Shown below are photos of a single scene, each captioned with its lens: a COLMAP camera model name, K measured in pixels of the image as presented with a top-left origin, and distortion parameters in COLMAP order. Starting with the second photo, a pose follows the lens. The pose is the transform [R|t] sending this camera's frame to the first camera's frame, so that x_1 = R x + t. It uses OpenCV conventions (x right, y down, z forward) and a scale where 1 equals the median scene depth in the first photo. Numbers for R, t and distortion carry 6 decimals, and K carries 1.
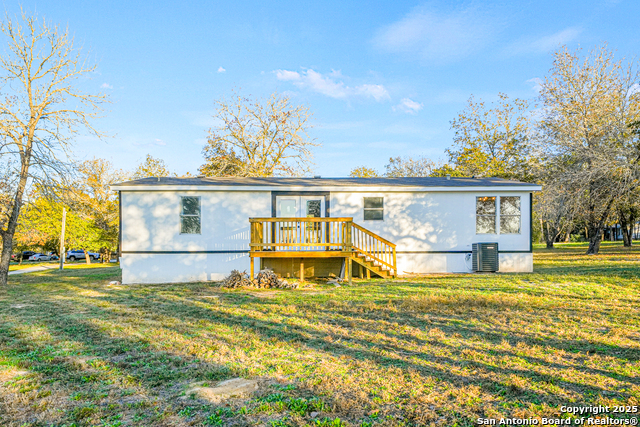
lens RADIAL K [[440.7, 0, 319.8], [0, 440.7, 212.5], [0, 0, 1]] dist [0.000325, -0.000052]
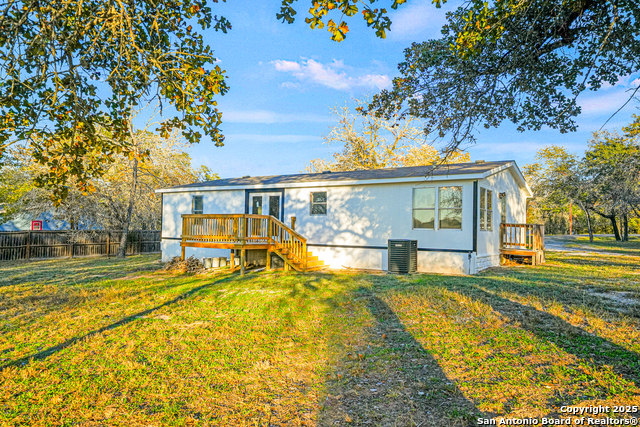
lens RADIAL K [[440.7, 0, 319.8], [0, 440.7, 215.6], [0, 0, 1]] dist [0.000325, -0.000052]
pose [[0.823779, 0.000363, -0.566910, 0.710508], [0.010295, 0.999825, 0.015600, 0.004042], [0.566817, -0.018687, 0.823632, 0.152562]]
